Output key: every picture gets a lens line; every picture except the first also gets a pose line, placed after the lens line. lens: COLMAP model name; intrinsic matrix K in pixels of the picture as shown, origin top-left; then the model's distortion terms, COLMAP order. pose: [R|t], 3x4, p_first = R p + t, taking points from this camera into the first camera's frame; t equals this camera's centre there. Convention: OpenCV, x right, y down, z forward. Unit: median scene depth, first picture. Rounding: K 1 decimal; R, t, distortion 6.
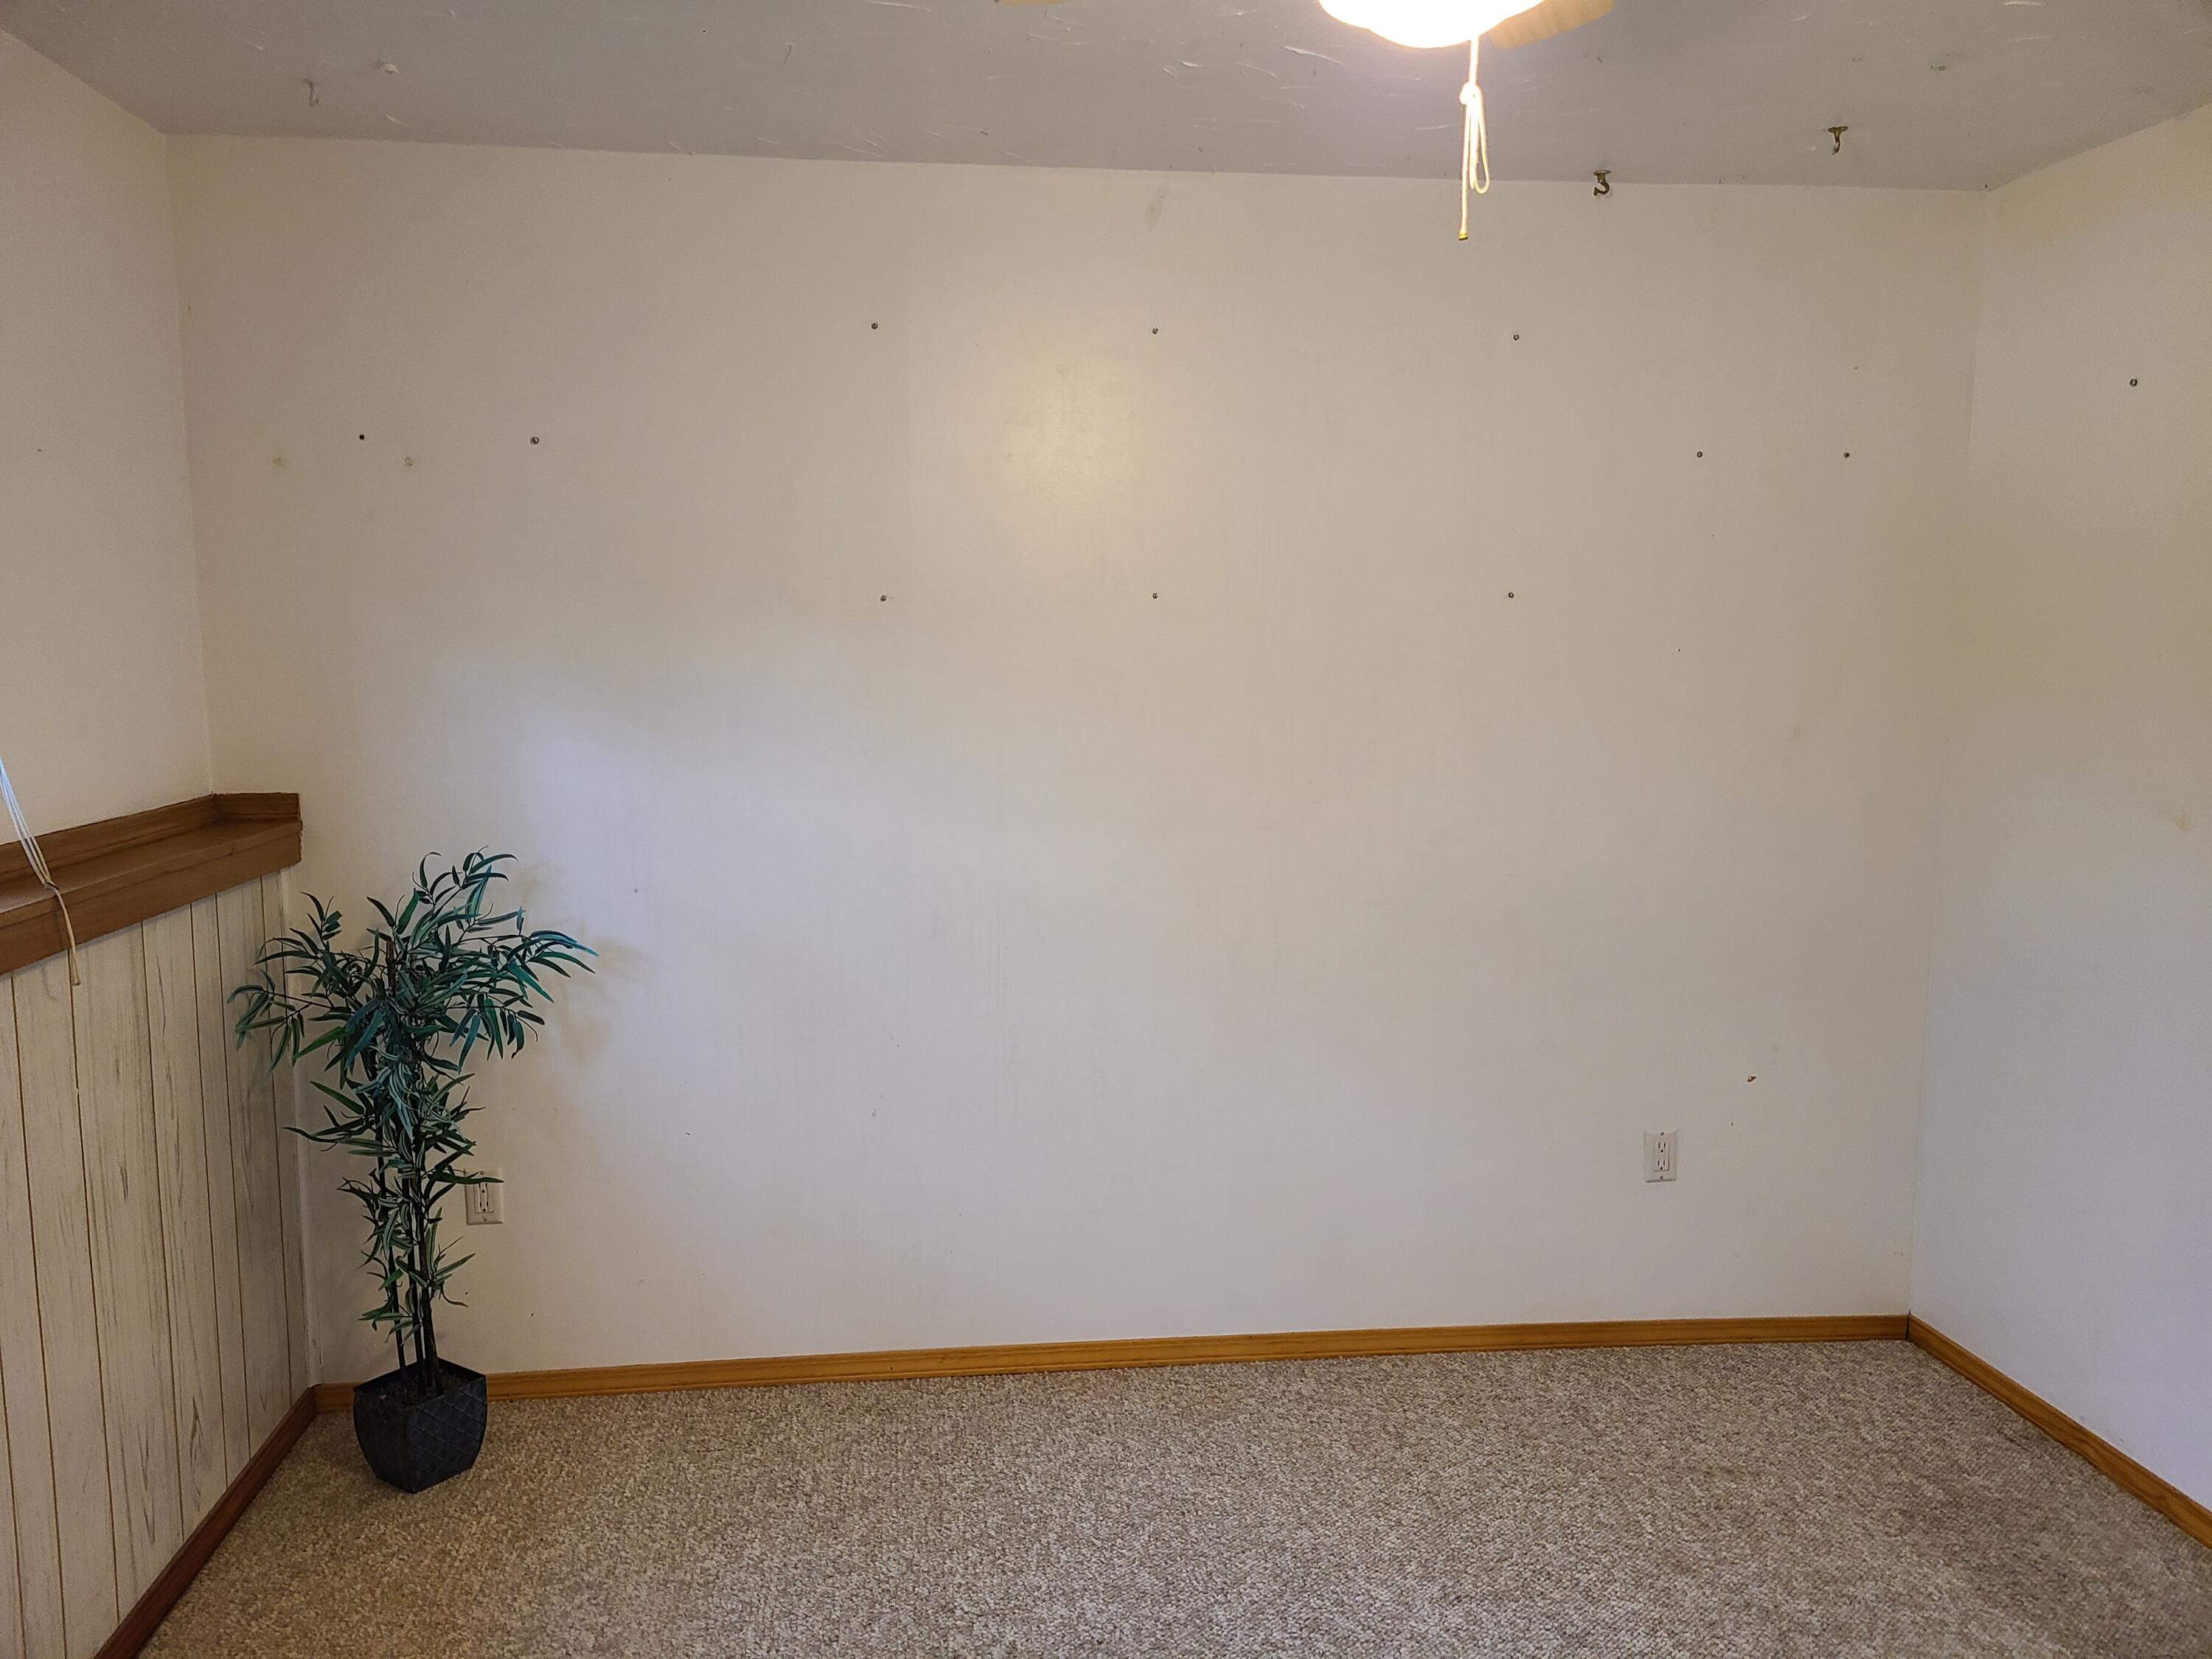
lens RADIAL K [[1666.9, 0, 1104.0], [0, 1666.9, 862.3], [0, 0, 1]] dist [0.062610, -0.057515]
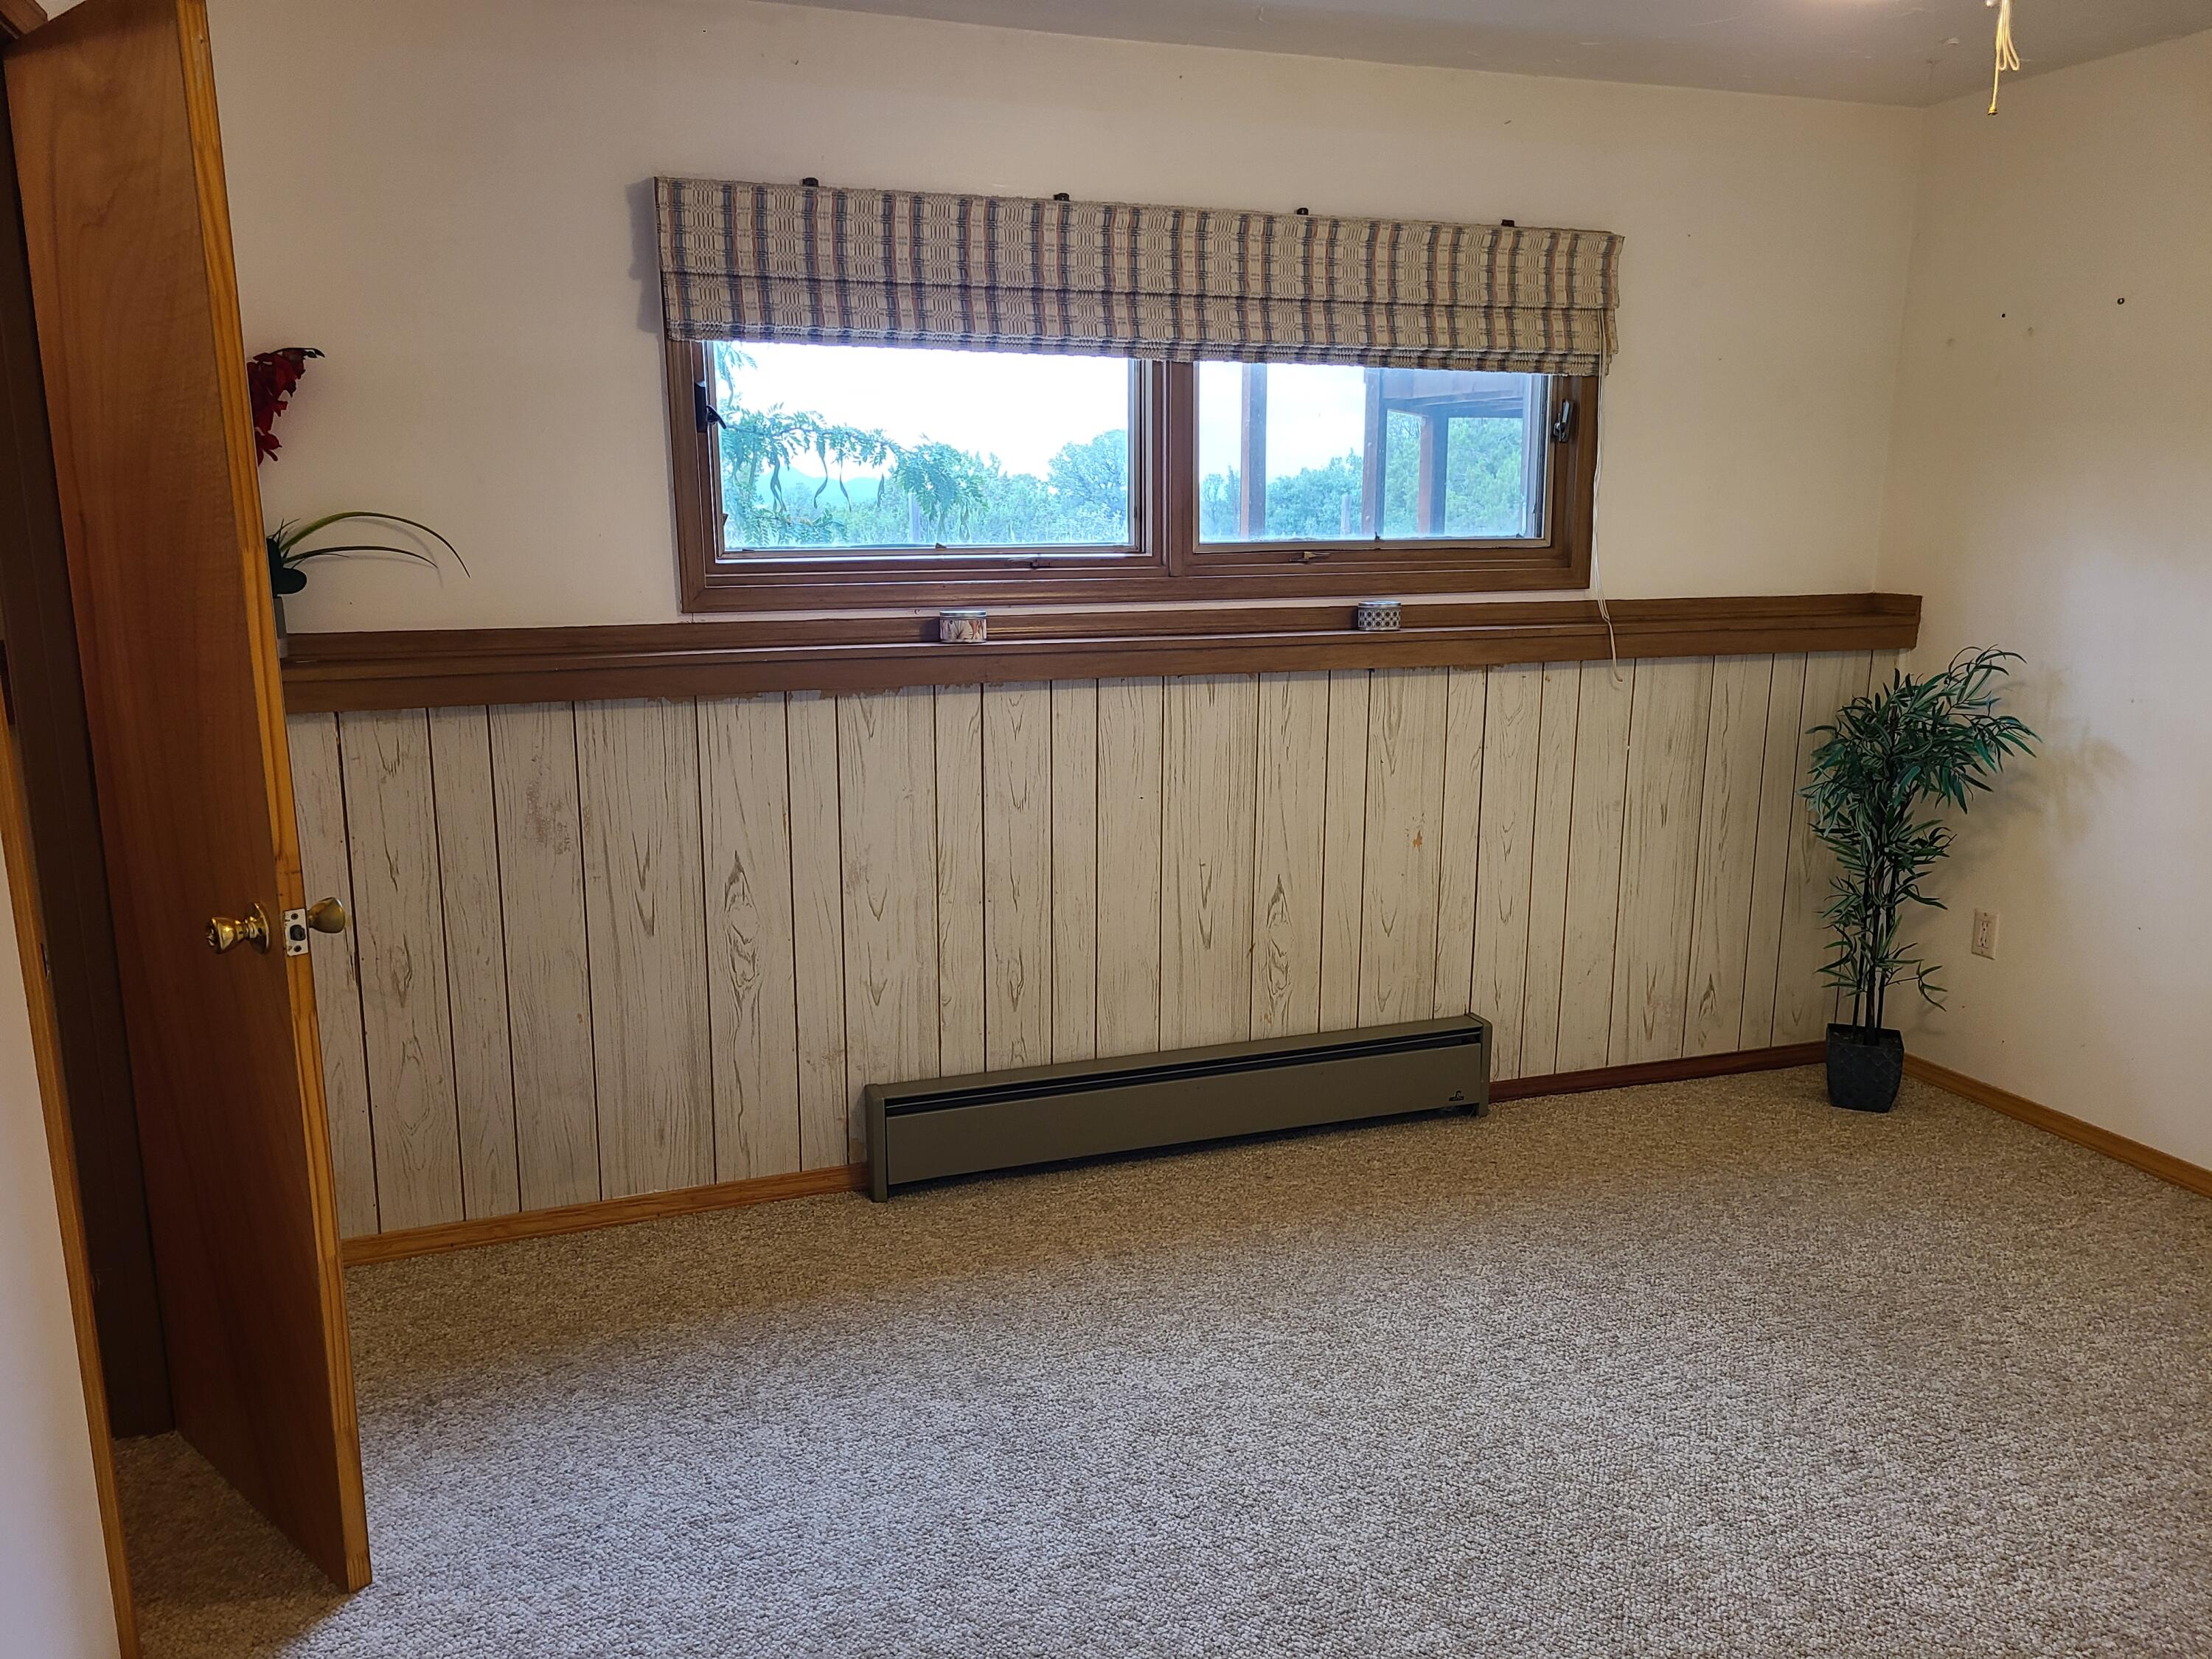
lens RADIAL K [[1627.1, 0, 1054.9], [0, 1627.1, 854.1], [0, 0, 1]] dist [0.039839, -0.001746]
pose [[0.208524, 0.212860, -0.954572, 0.691836], [-0.136397, 0.972819, 0.187133, 0.008144], [0.968459, 0.091179, 0.231890, 0.052432]]
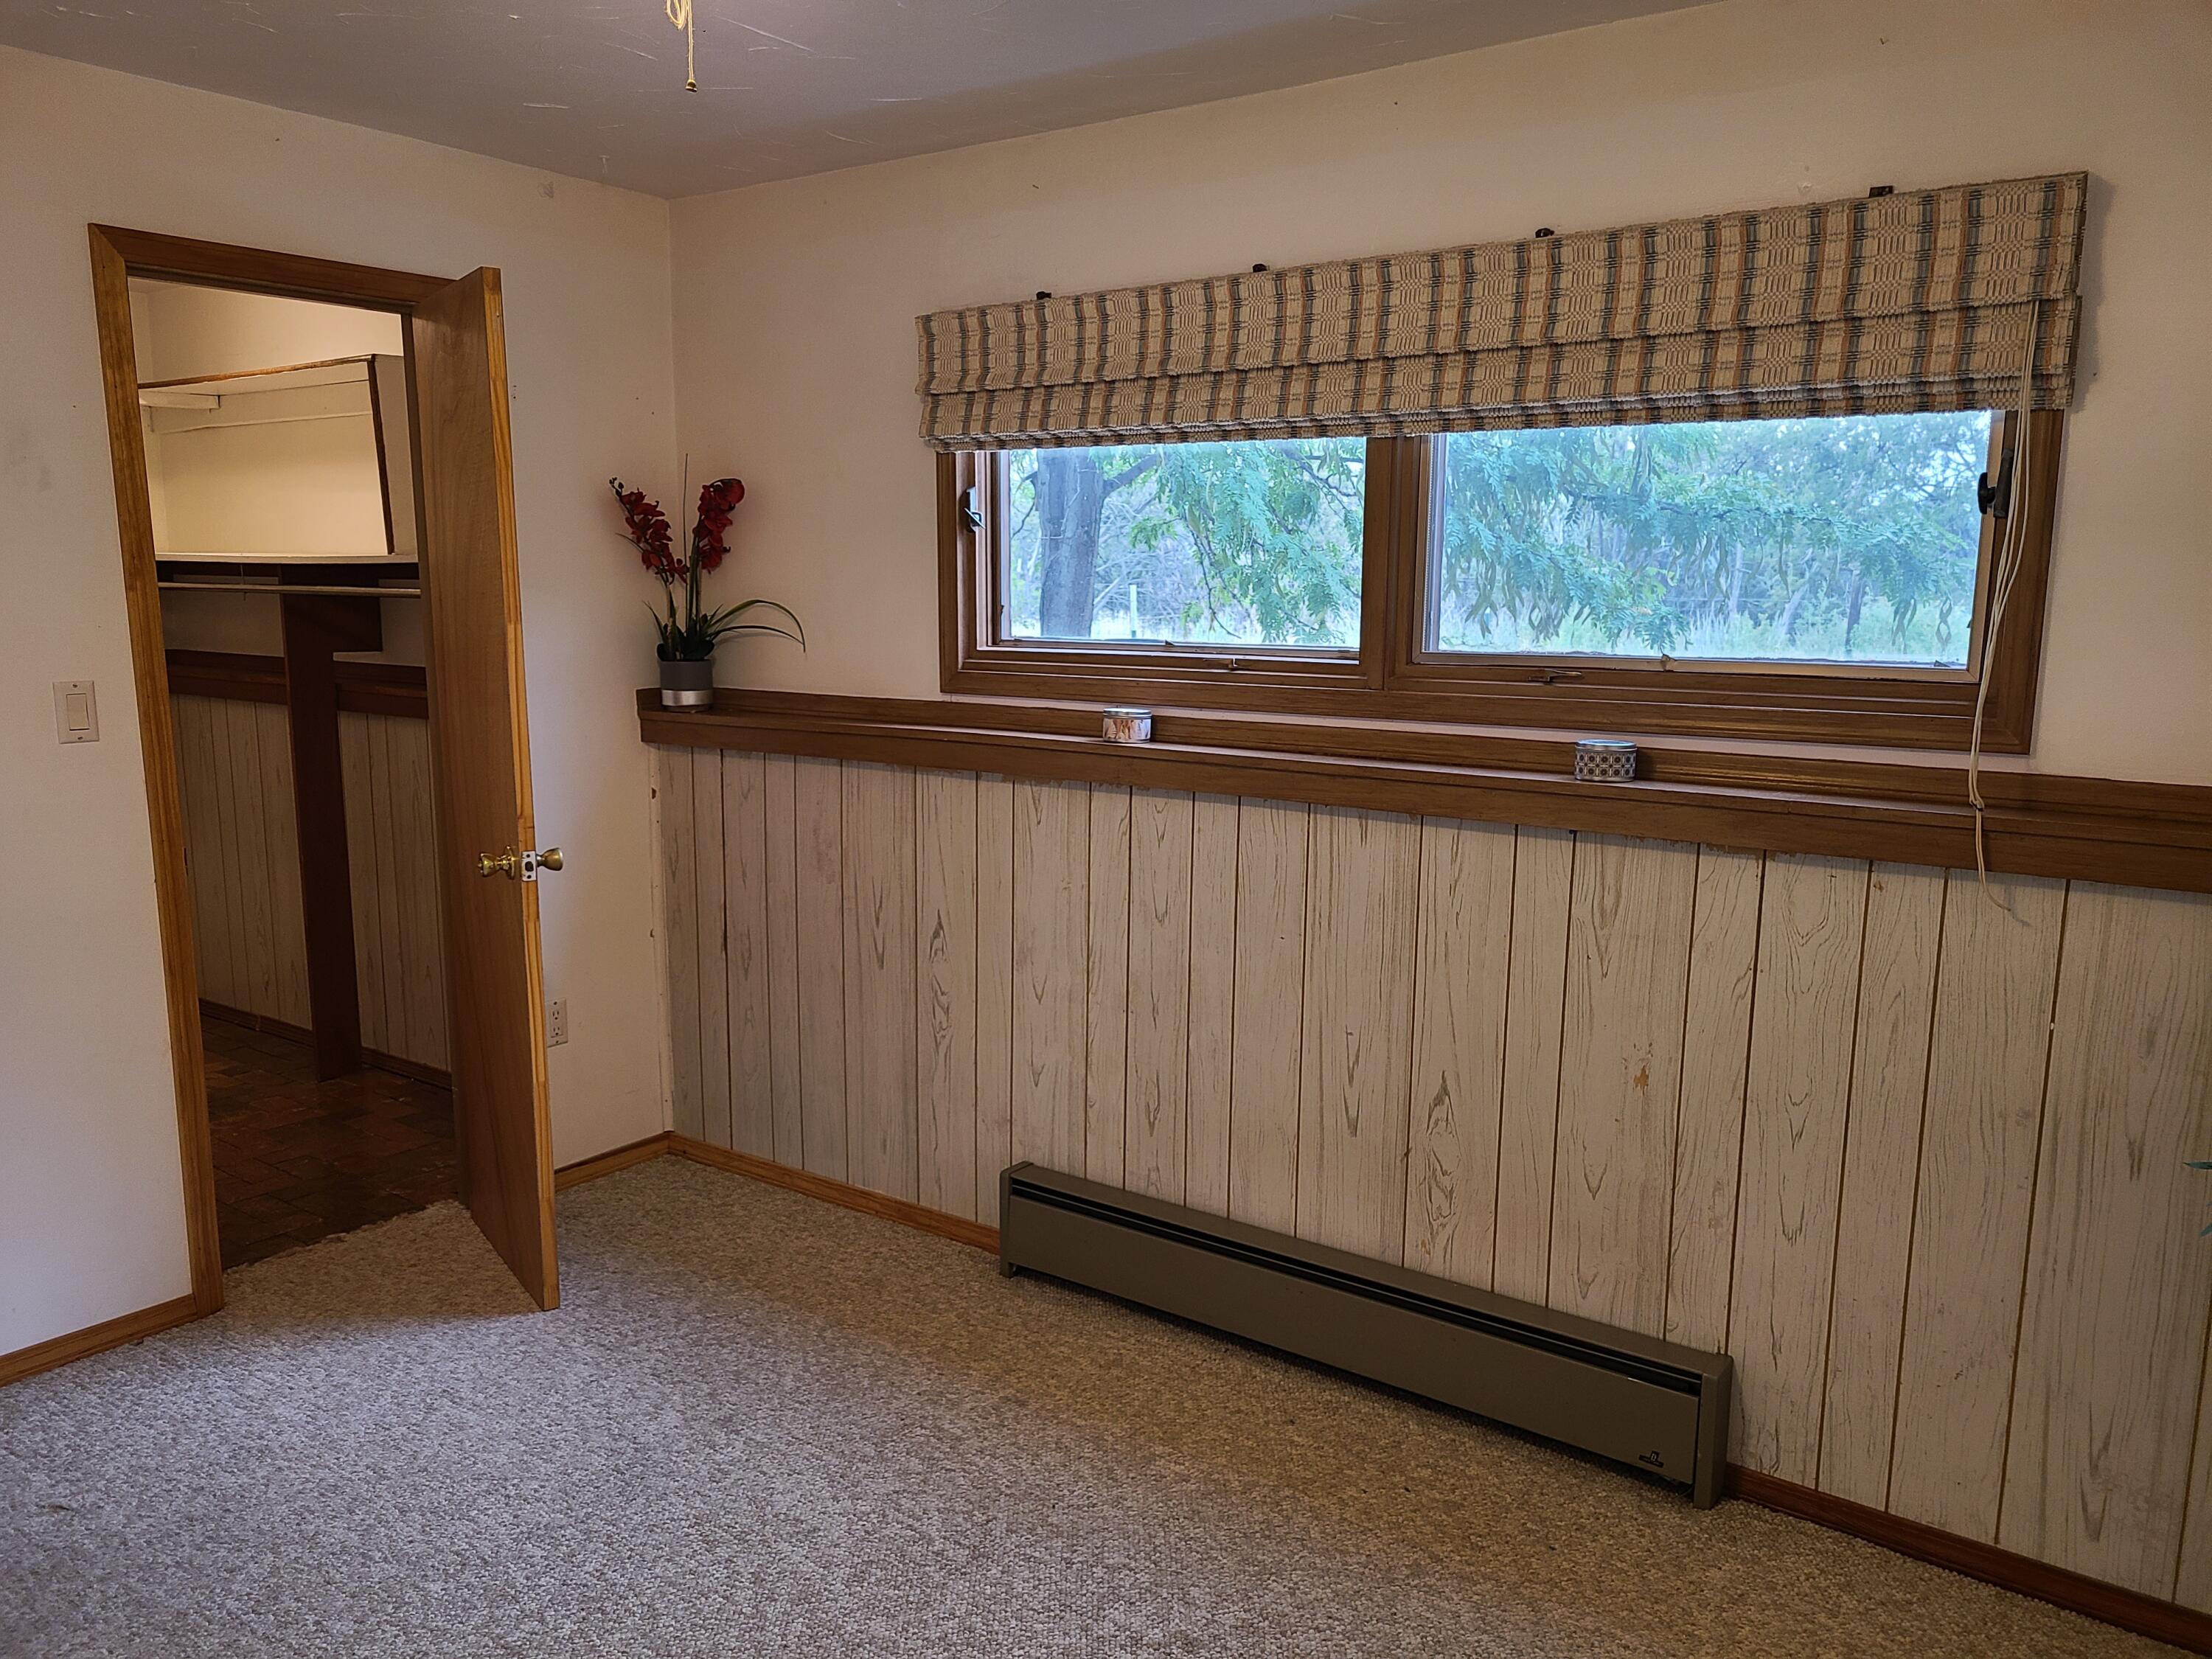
lens RADIAL K [[1671.5, 0, 1102.9], [0, 1671.5, 849.5], [0, 0, 1]] dist [0.056435, -0.046472]
pose [[-0.693462, 0.135084, -0.707716, 0.389442], [-0.092767, 0.957351, 0.273631, -0.148413], [0.714496, 0.255406, -0.651355, 0.963449]]
